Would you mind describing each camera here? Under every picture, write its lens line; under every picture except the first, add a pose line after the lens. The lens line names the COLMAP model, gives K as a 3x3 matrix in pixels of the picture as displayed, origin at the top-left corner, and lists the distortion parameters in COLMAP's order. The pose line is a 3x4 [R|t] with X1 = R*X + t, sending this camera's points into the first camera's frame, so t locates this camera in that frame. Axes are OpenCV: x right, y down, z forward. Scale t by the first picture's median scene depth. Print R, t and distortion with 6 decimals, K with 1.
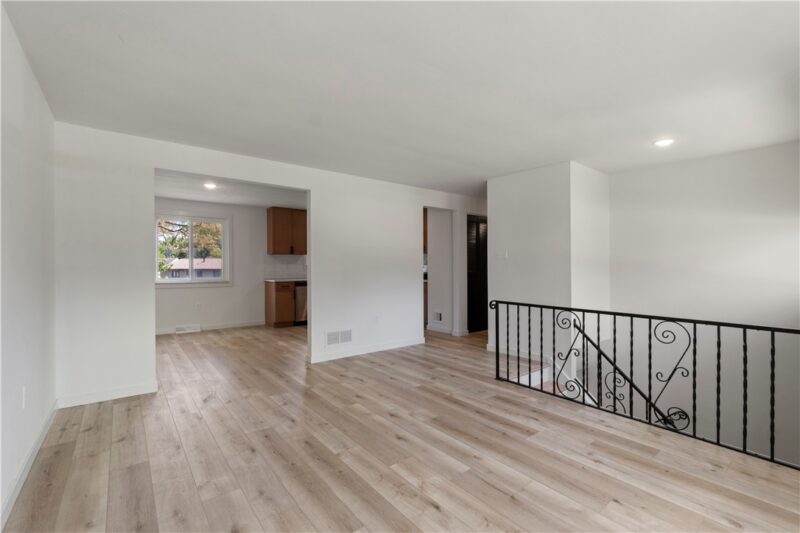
lens RADIAL K [[351.0, 0, 400.8], [0, 351.0, 264.7], [0, 0, 1]] dist [-0.002745, -0.000215]
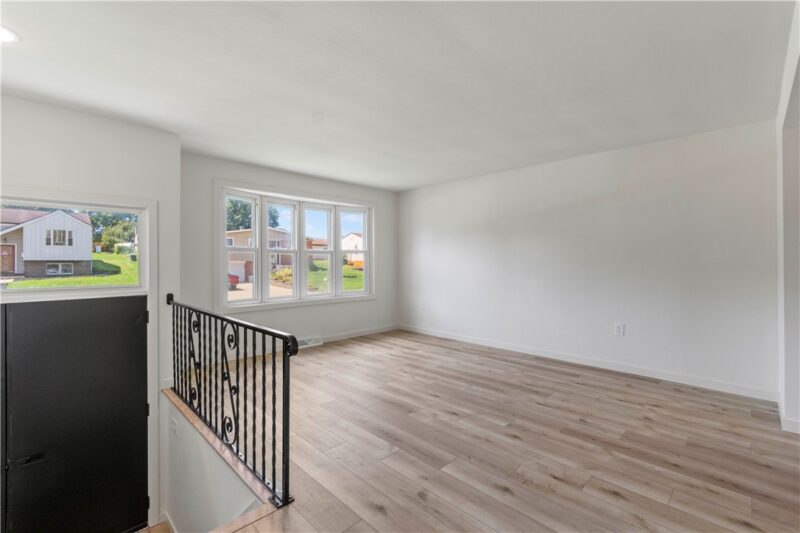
lens RADIAL K [[351.0, 0, 400.8], [0, 351.0, 264.7], [0, 0, 1]] dist [-0.002745, -0.000215]
pose [[-0.993407, -0.001104, -0.114632, 0.215174], [-0.001374, 0.999996, 0.002279, 0.010057], [0.114629, 0.002421, -0.993405, 1.779107]]
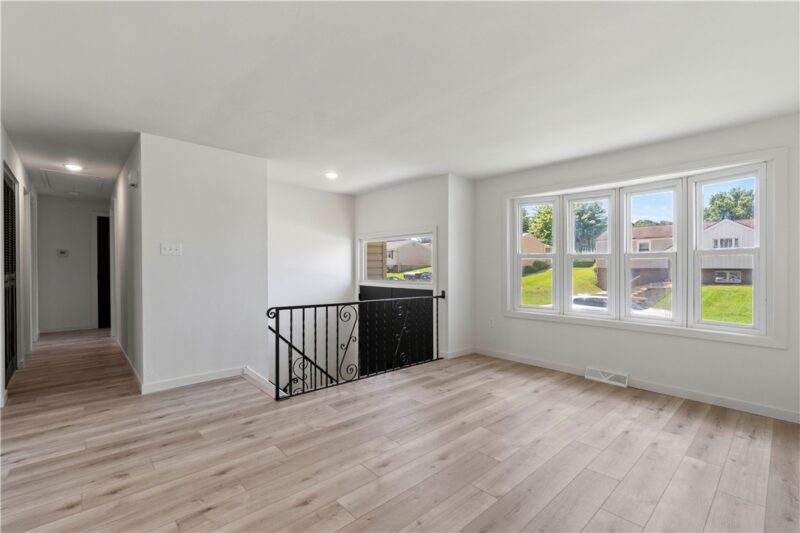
lens RADIAL K [[356.4, 0, 398.8], [0, 356.4, 270.1], [0, 0, 1]] dist [-0.001198, 0.000150]
pose [[-0.068343, -0.007976, 0.997630, -0.711375], [-0.011338, 0.999910, 0.007217, 0.006057], [-0.997597, -0.010818, -0.068427, 0.931899]]
